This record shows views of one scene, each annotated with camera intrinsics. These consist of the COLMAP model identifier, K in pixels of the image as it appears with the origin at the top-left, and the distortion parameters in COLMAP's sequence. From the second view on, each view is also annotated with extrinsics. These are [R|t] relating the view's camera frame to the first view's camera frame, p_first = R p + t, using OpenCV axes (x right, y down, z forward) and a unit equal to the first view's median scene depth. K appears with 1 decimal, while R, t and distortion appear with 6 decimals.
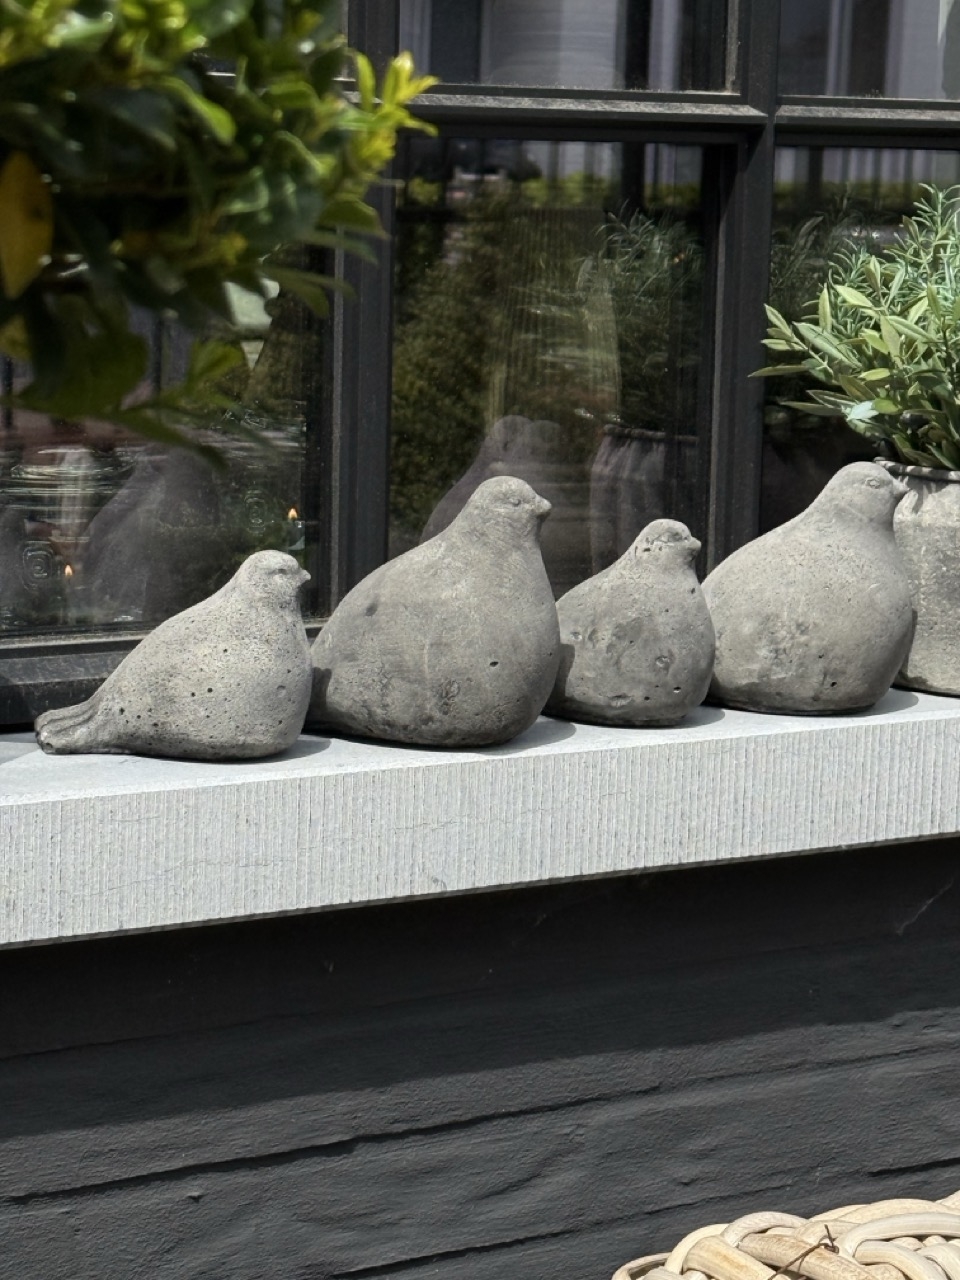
lens RADIAL K [[3566.9, 0, 478.2], [0, 3566.9, 639.1], [0, 0, 1]] dist [0.149983, 0.000000]
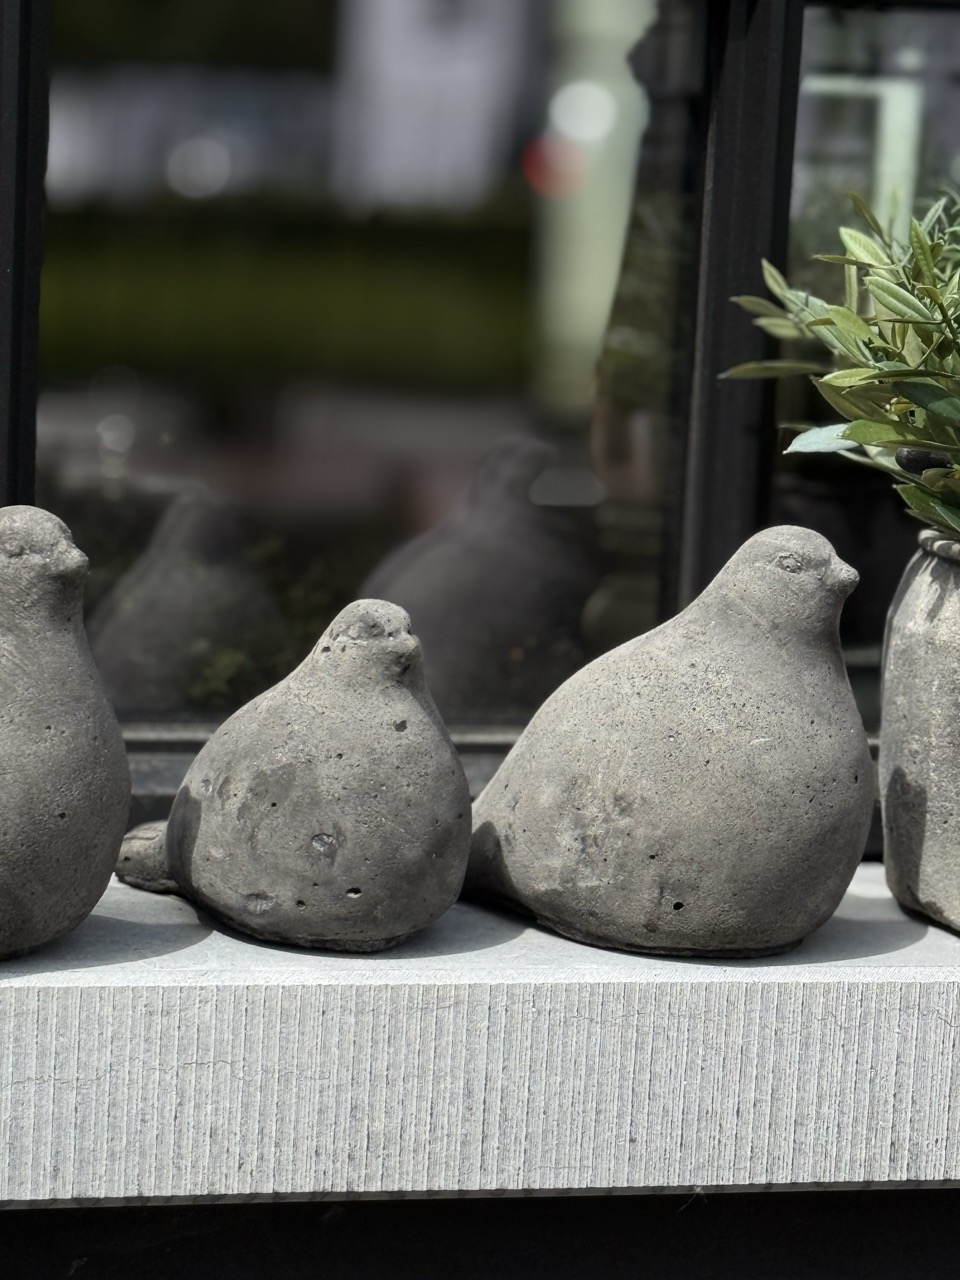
lens RADIAL K [[3566.9, 0, 485.2], [0, 3566.9, 640.3], [0, 0, 1]] dist [0.149983, 0.000000]
pose [[0.934178, 0.069026, -0.350066, 0.274603], [-0.075171, 0.997163, -0.003979, -0.025960], [0.348798, 0.030032, 0.936716, 0.458903]]
